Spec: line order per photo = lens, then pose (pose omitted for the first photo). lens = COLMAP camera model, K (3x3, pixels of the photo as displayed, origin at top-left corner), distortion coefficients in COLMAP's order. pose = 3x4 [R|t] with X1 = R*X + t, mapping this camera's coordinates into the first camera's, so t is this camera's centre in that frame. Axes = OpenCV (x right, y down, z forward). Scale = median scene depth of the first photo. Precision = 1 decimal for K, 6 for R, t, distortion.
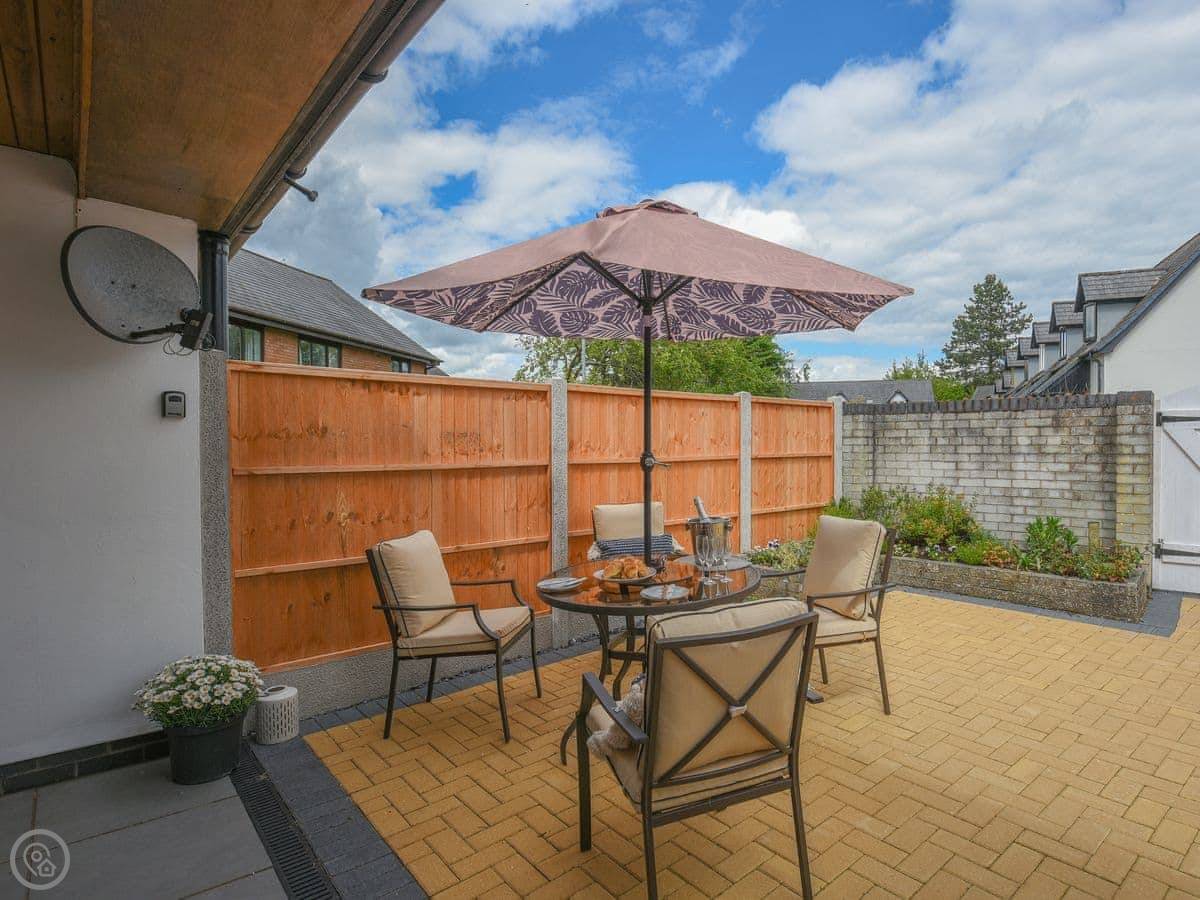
lens RADIAL K [[671.5, 0, 598.3], [0, 671.5, 455.3], [0, 0, 1]] dist [-0.008729, 0.002032]
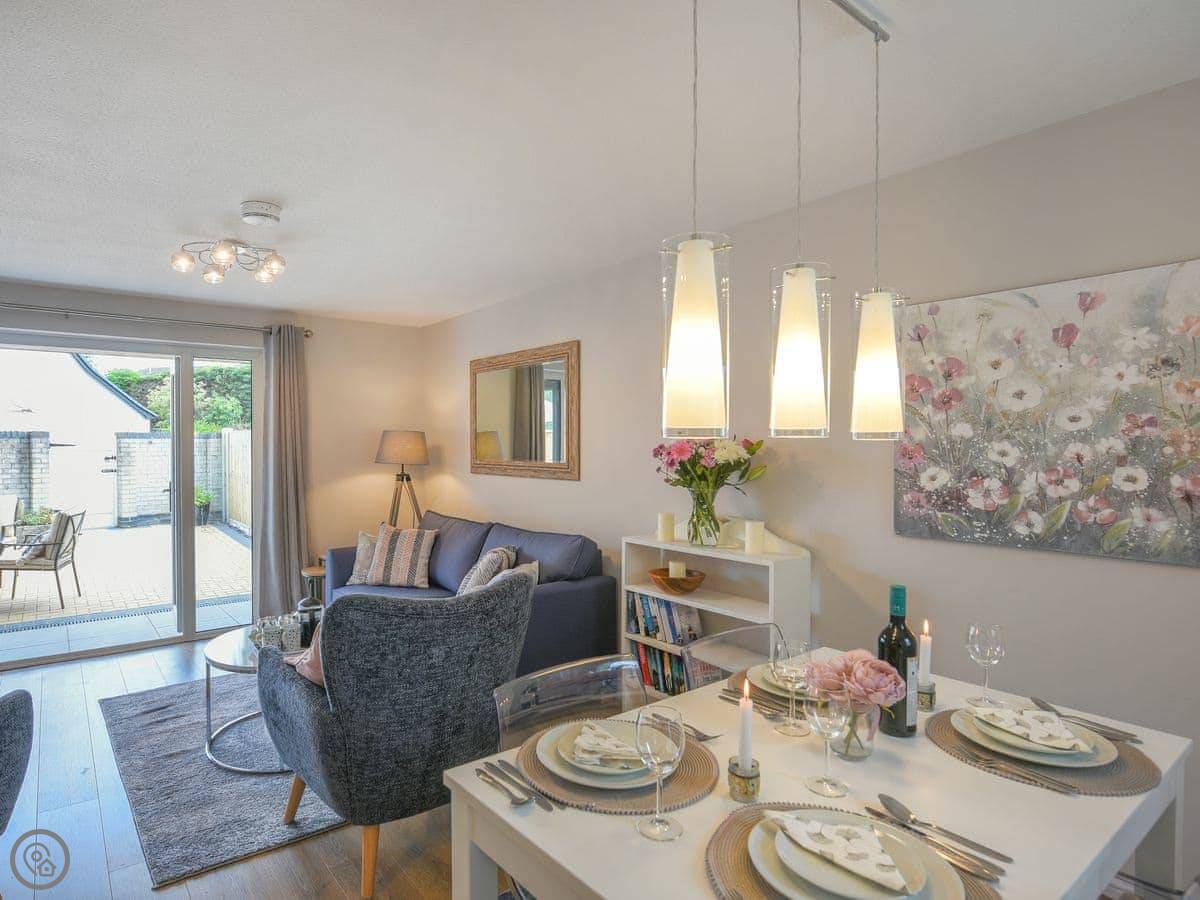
lens RADIAL K [[671.5, 0, 600.8], [0, 671.5, 443.1], [0, 0, 1]] dist [-0.008729, 0.002032]
pose [[-0.011021, 0.014901, 0.999828, -1.603590], [0.012595, 0.999812, -0.014762, -0.014775], [-0.999860, 0.012430, -0.011206, -0.848098]]
